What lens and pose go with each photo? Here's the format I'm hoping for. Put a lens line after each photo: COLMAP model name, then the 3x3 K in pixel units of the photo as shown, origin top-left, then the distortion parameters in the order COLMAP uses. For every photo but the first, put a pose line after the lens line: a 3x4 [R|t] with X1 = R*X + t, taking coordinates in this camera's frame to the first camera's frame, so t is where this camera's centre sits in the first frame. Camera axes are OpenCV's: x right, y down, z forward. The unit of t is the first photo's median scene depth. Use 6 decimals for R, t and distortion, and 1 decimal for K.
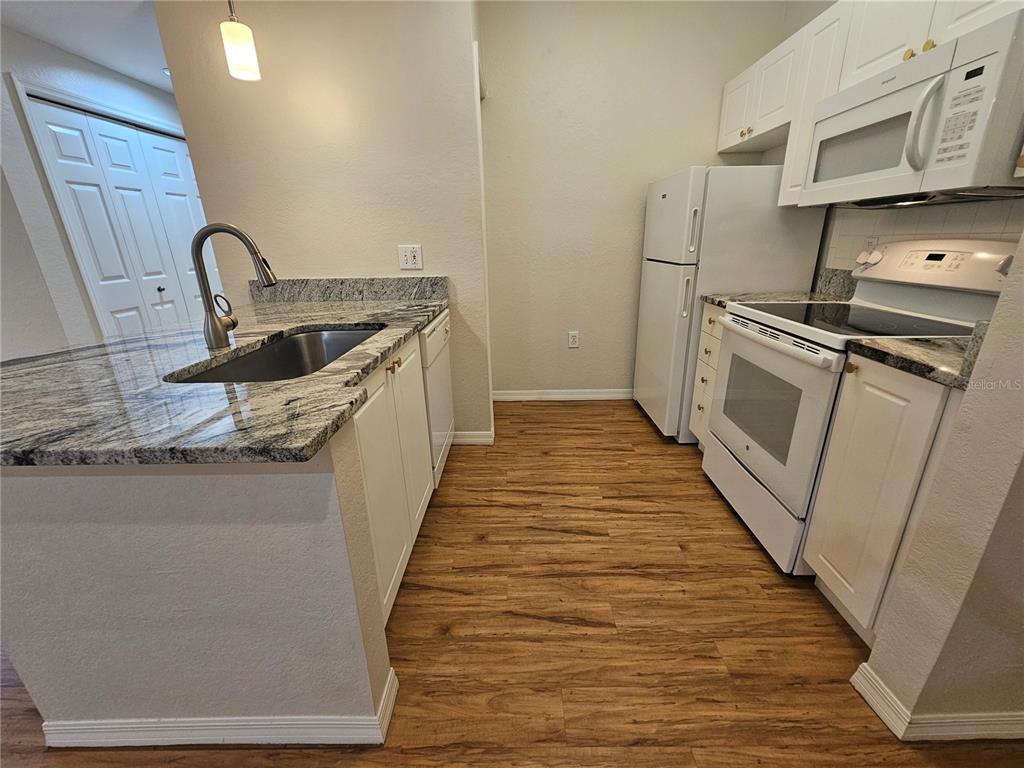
lens RADIAL K [[418.1, 0, 515.3], [0, 418.1, 382.4], [0, 0, 1]] dist [-0.000331, -0.000108]
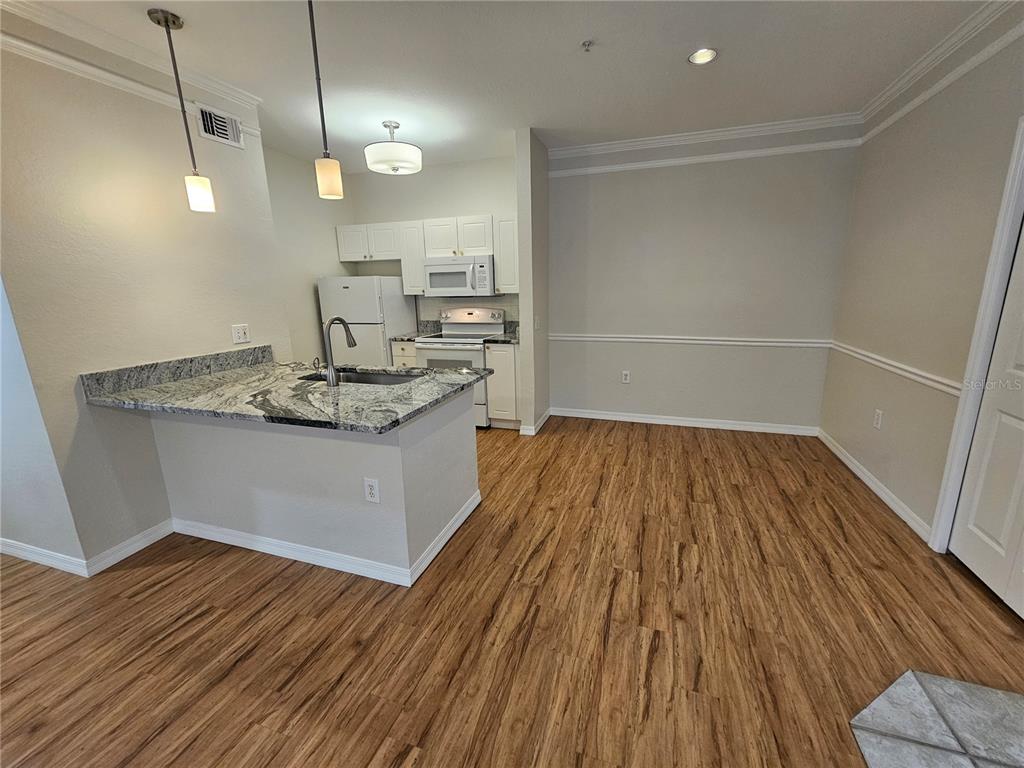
lens RADIAL K [[418.1, 0, 518.9], [0, 418.1, 381.6], [0, 0, 1]] dist [-0.000331, -0.000108]
pose [[0.310586, -0.200577, 0.929142, -1.543371], [0.324261, 0.941207, 0.094791, -0.010459], [-0.893527, 0.271844, 0.357365, -0.221337]]
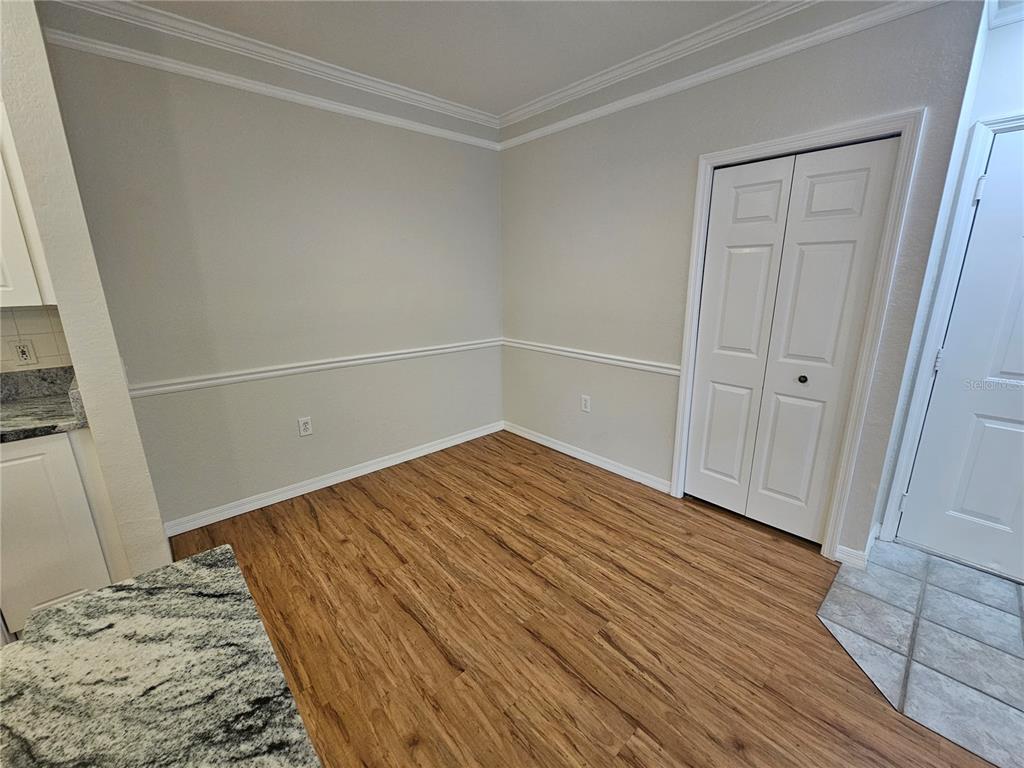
lens RADIAL K [[418.1, 0, 517.5], [0, 418.1, 381.7], [0, 0, 1]] dist [-0.000331, -0.000108]
pose [[-0.680332, -0.158707, 0.715514, -0.742866], [0.258494, 0.861574, 0.436888, -0.235060], [-0.685805, 0.482185, -0.545132, 0.316723]]
